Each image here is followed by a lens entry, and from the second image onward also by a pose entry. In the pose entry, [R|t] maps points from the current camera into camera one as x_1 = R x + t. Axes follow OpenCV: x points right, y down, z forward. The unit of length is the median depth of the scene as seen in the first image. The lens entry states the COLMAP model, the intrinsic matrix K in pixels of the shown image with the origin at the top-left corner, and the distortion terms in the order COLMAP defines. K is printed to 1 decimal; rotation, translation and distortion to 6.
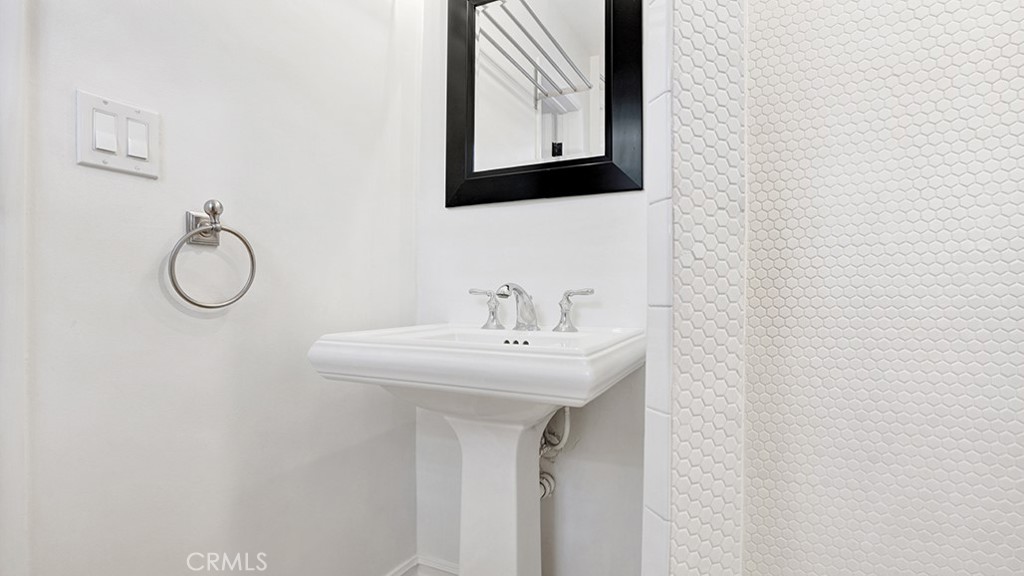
lens RADIAL K [[495.6, 0, 514.6], [0, 495.6, 288.9], [0, 0, 1]] dist [-0.034669, 0.010535]
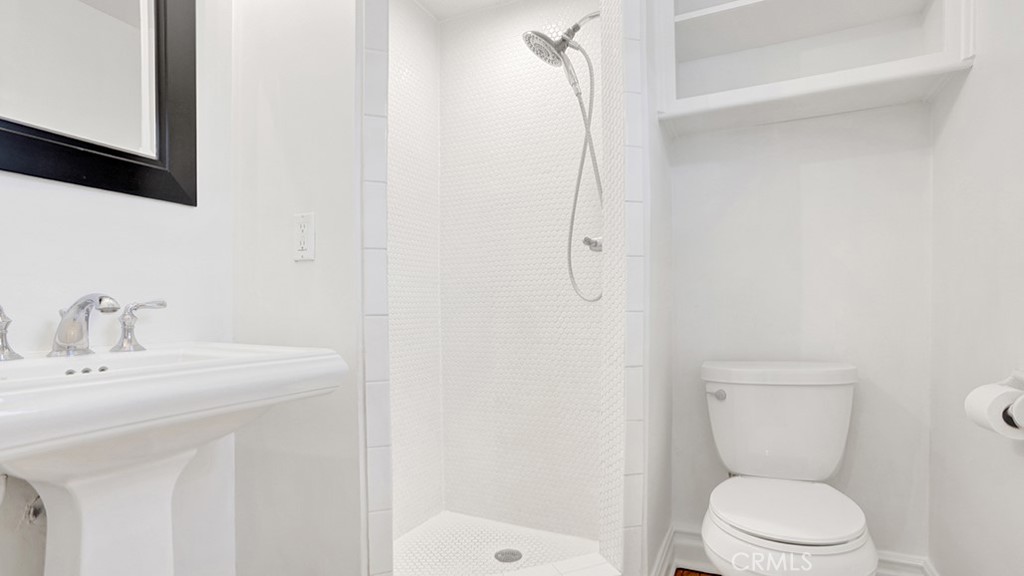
lens RADIAL K [[495.6, 0, 507.0], [0, 495.6, 295.3], [0, 0, 1]] dist [-0.034669, 0.010535]
pose [[0.024075, 0.009654, 0.999664, -0.741389], [0.002747, 0.999949, -0.009723, -0.000884], [-0.999706, 0.002980, 0.024048, 0.324112]]
